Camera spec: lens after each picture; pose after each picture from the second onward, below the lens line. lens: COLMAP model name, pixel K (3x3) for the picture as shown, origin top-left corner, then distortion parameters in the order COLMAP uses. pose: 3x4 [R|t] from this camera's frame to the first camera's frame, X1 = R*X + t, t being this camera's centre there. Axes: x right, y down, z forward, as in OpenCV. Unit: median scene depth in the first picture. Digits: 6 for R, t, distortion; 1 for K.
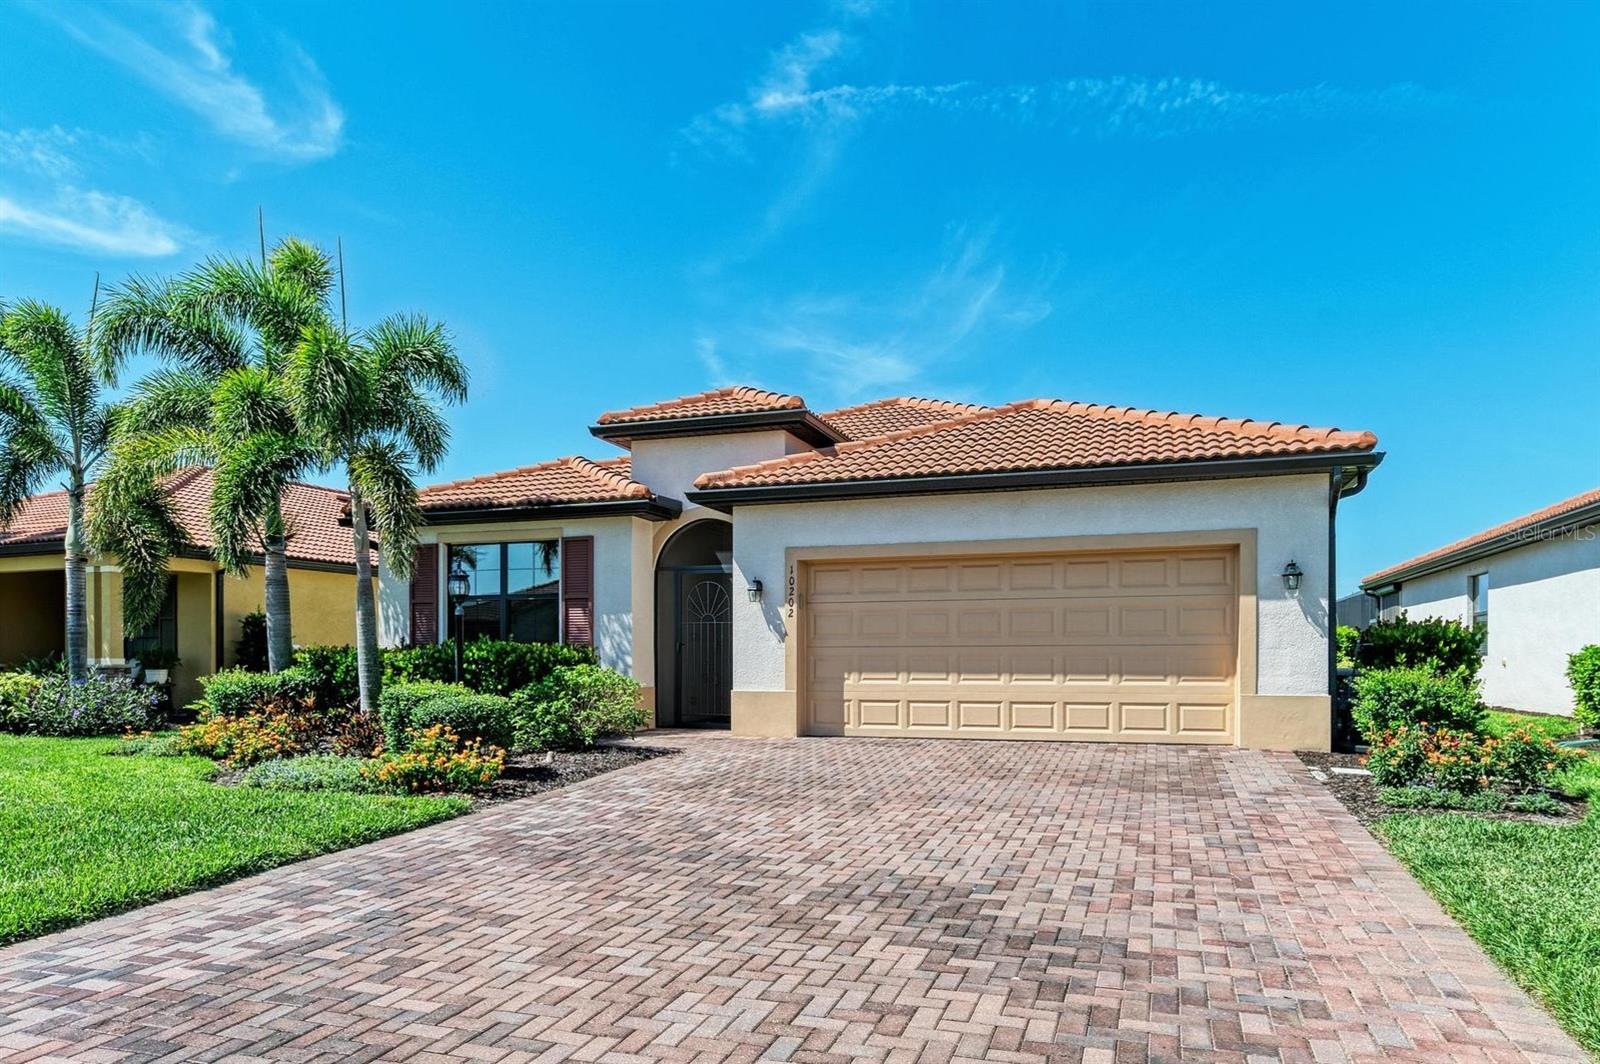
lens RADIAL K [[1114.3, 0, 767.5], [0, 1114.3, 651.9], [0, 0, 1]] dist [0.016229, 0.004162]
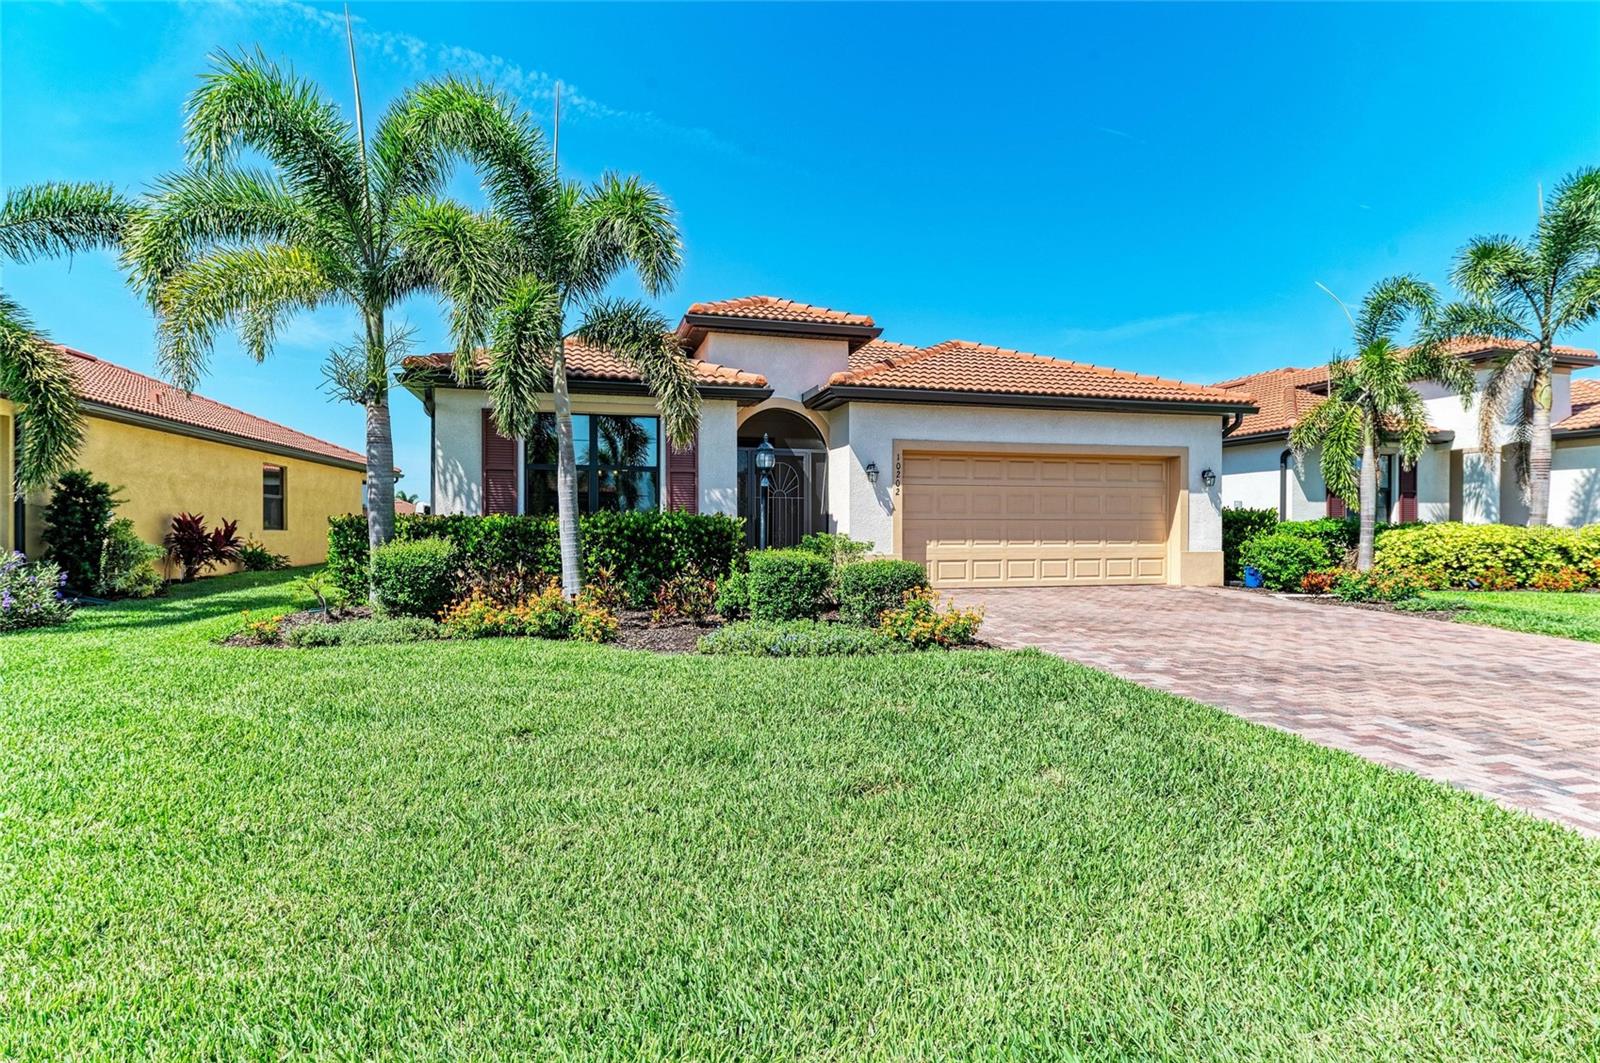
lens RADIAL K [[889.8, 0, 805.7], [0, 889.8, 538.0], [0, 0, 1]] dist [0.015418, -0.004274]
pose [[0.803944, -0.003656, 0.594694, -0.594531], [-0.005402, 0.999895, 0.013451, 0.003395], [-0.594680, -0.014027, 0.803840, 0.237138]]
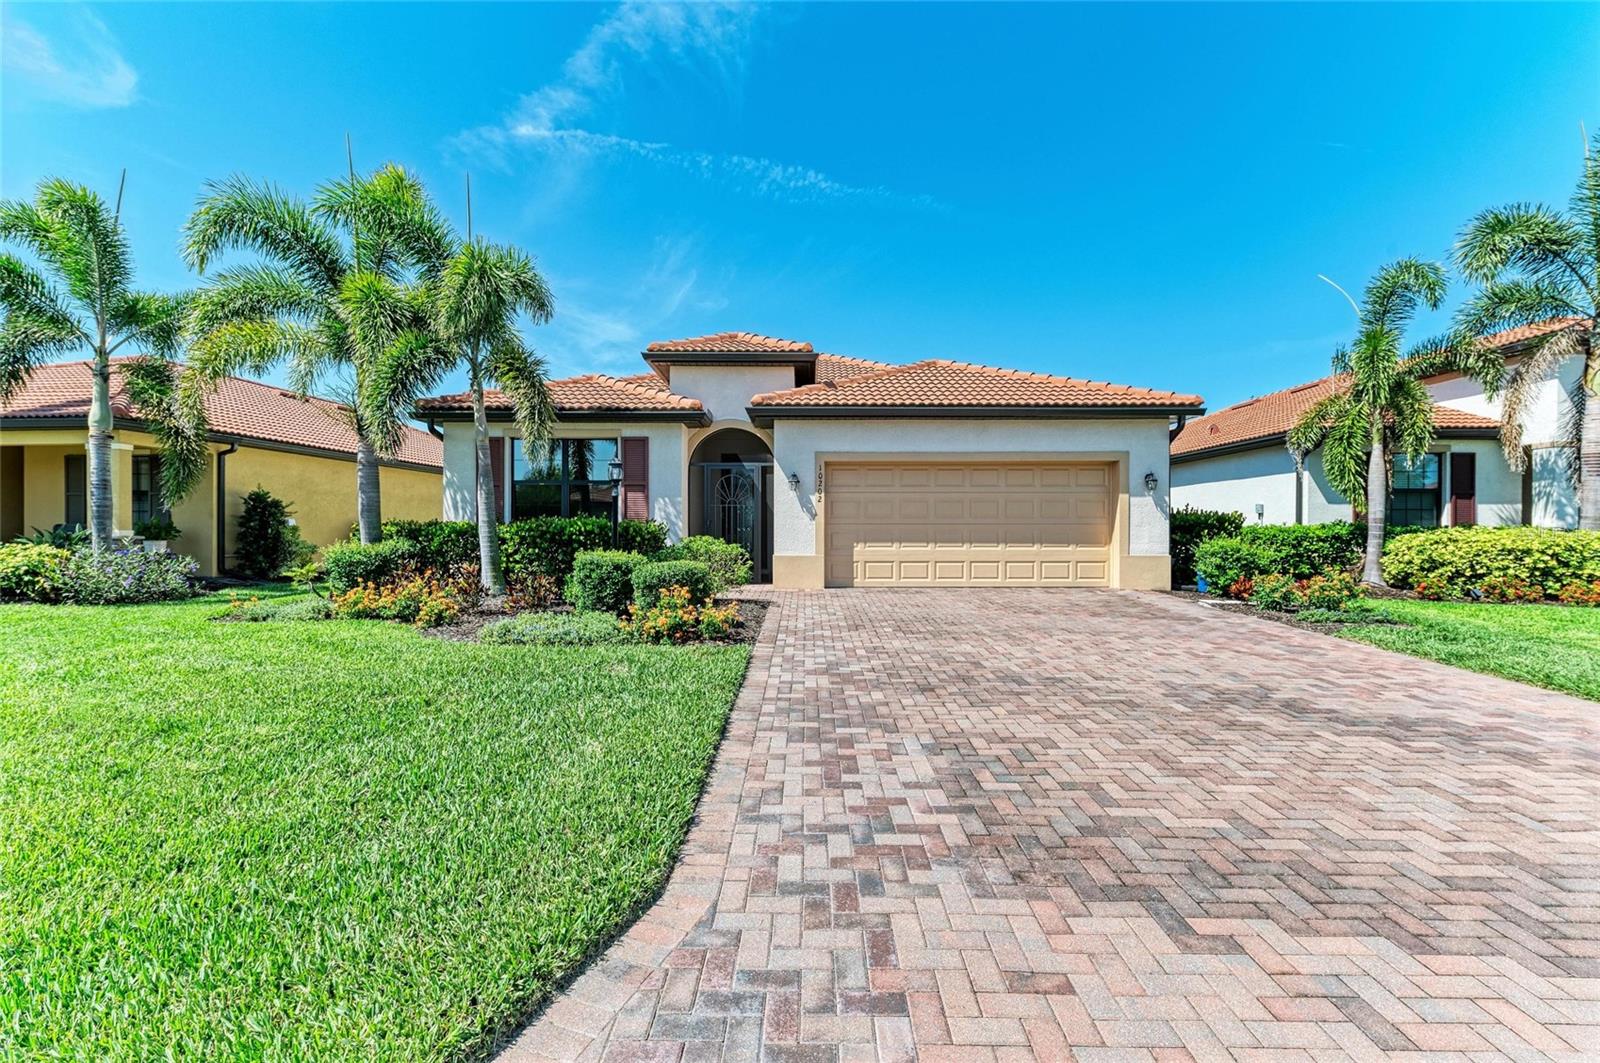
lens RADIAL K [[750.1, 0, 803.5], [0, 750.1, 526.8], [0, 0, 1]] dist [0.014958, -0.000911]
pose [[0.936571, 0.005016, 0.350442, -0.295122], [-0.004731, 0.999987, -0.001669, 0.001012], [-0.350446, -0.000094, 0.936583, 0.121827]]
